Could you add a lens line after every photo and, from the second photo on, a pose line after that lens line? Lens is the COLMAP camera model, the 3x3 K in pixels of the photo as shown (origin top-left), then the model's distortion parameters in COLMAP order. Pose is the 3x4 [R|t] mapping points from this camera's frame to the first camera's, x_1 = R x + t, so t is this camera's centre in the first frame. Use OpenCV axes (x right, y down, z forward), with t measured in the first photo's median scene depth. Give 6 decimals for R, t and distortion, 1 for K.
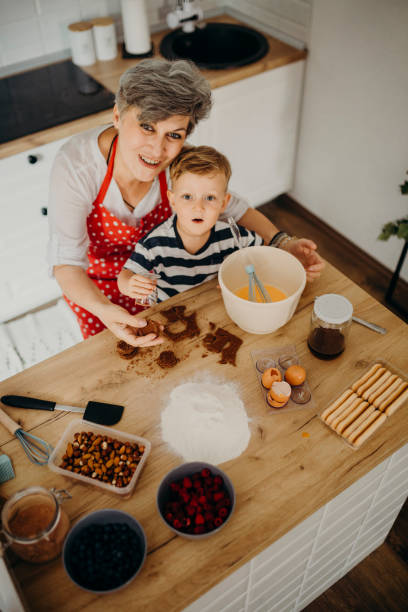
lens RADIAL K [[591.1, 0, 205.7], [0, 591.1, 309.1], [0, 0, 1]] dist [-0.072272, 0.104761]
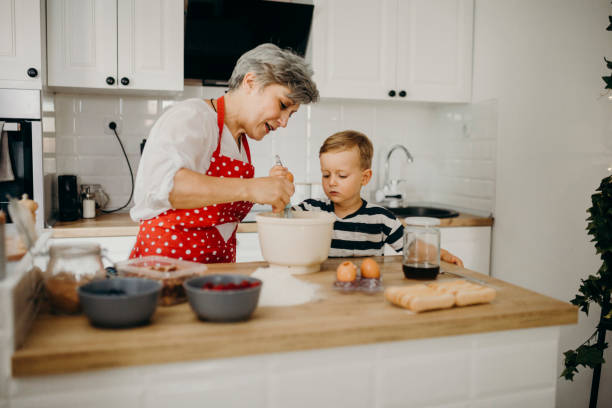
lens RADIAL K [[607.7, 0, 304.5], [0, 607.7, 204.2], [0, 0, 1]] dist [-0.046312, 0.028709]
pose [[0.954125, 0.054564, -0.294394, 0.348148], [-0.235157, 0.745184, -0.624021, 0.709006], [0.185329, 0.664623, 0.723830, 0.162571]]
